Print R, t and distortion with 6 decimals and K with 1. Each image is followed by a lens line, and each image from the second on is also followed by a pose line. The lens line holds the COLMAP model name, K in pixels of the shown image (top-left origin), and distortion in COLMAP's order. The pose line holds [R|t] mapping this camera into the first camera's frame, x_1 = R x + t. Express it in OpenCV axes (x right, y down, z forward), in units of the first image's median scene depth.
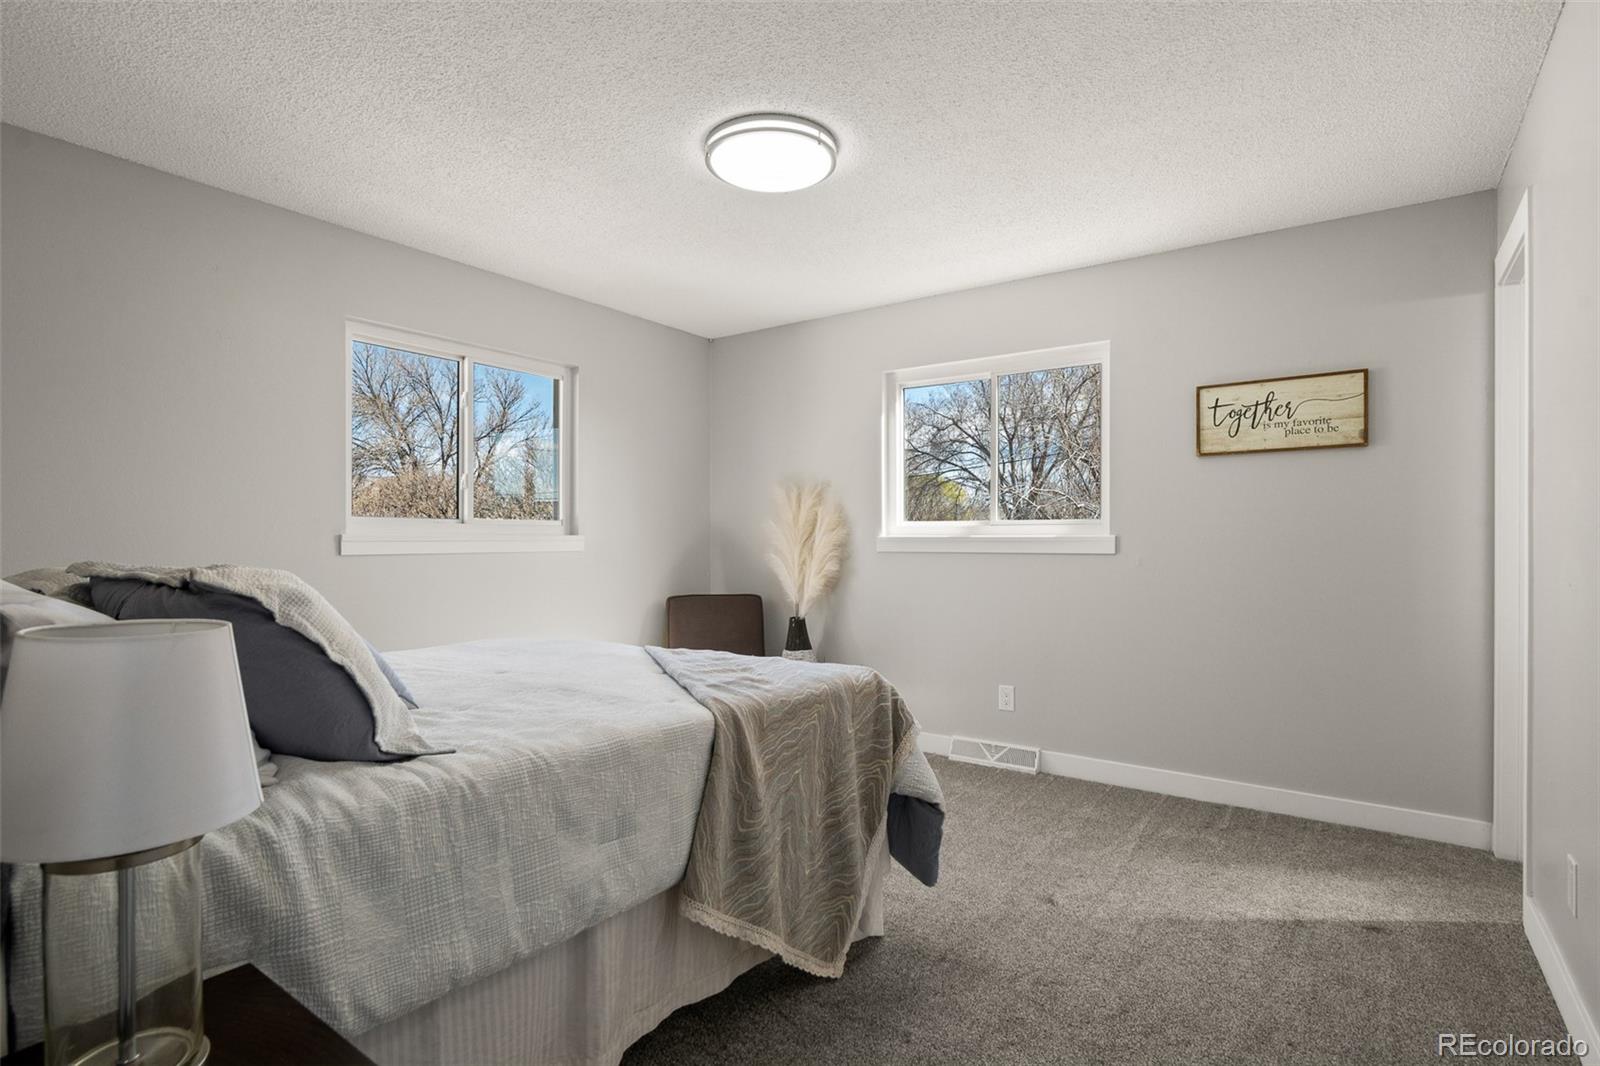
lens RADIAL K [[833.8, 0, 798.5], [0, 833.8, 535.8], [0, 0, 1]] dist [-0.005445, -0.000377]
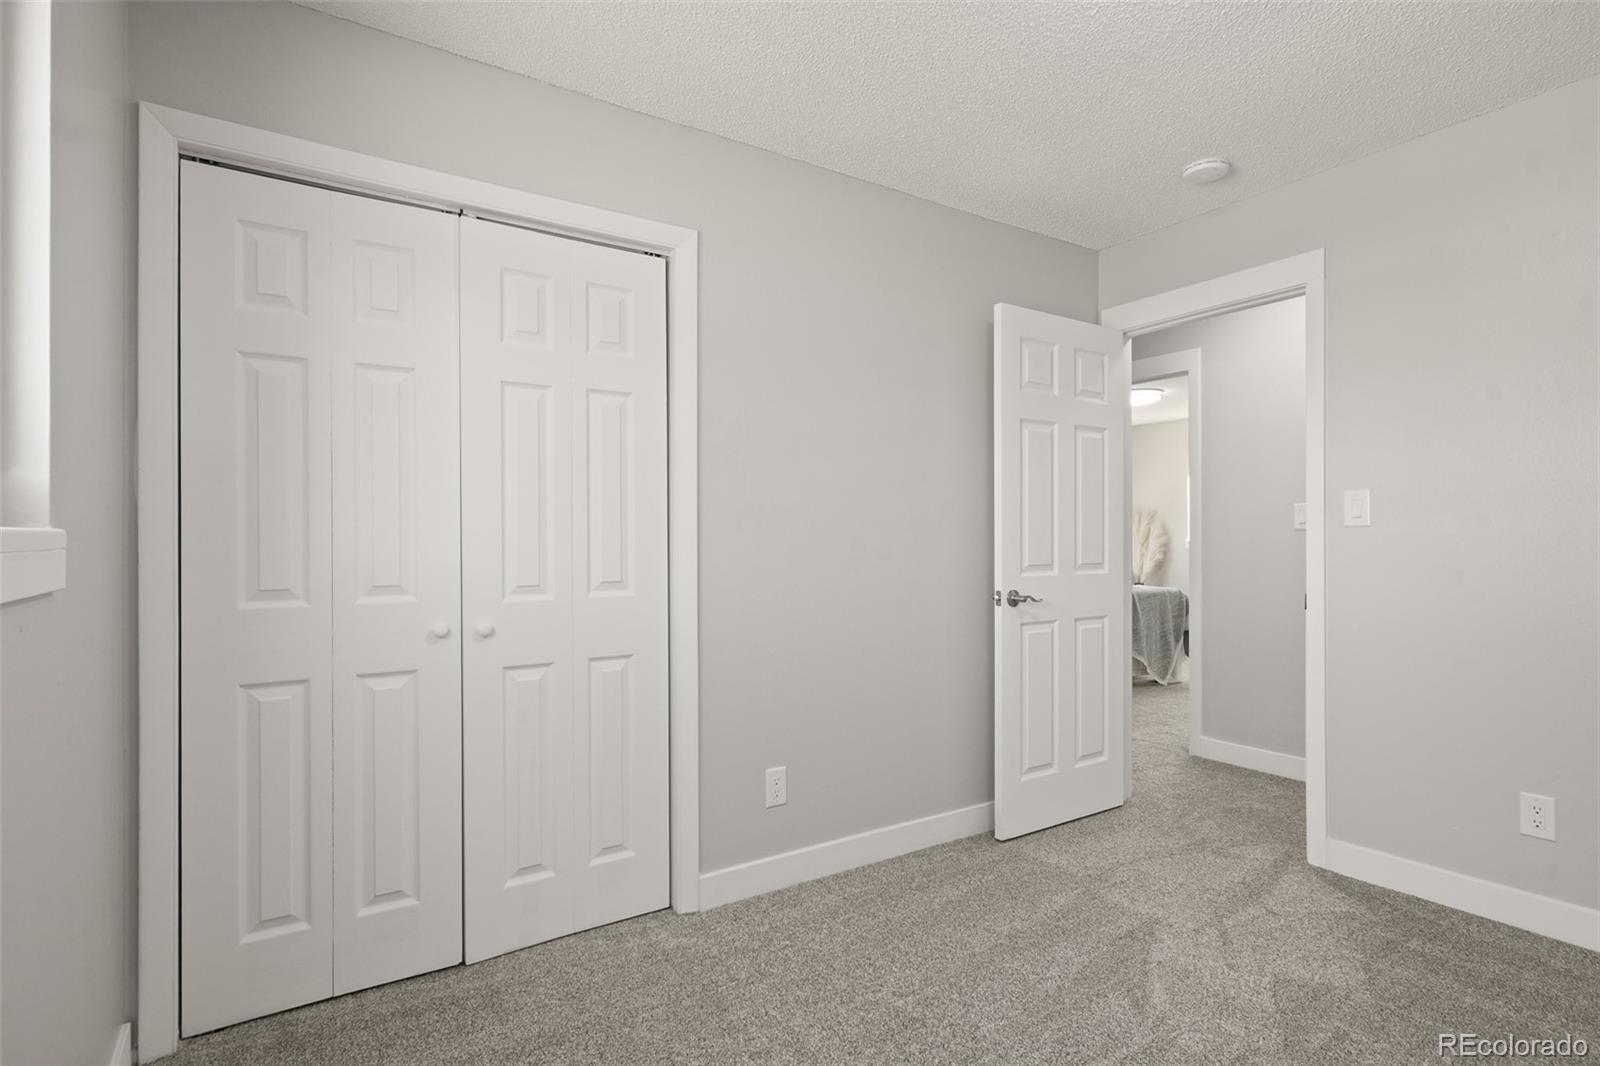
lens RADIAL K [[833.8, 0, 805.8], [0, 833.8, 529.5], [0, 0, 1]] dist [-0.005445, -0.000377]
pose [[0.938908, -0.000984, -0.344167, -0.128778], [-0.002854, 0.999939, -0.010646, -0.002999], [0.344157, 0.010978, 0.938848, -2.173217]]
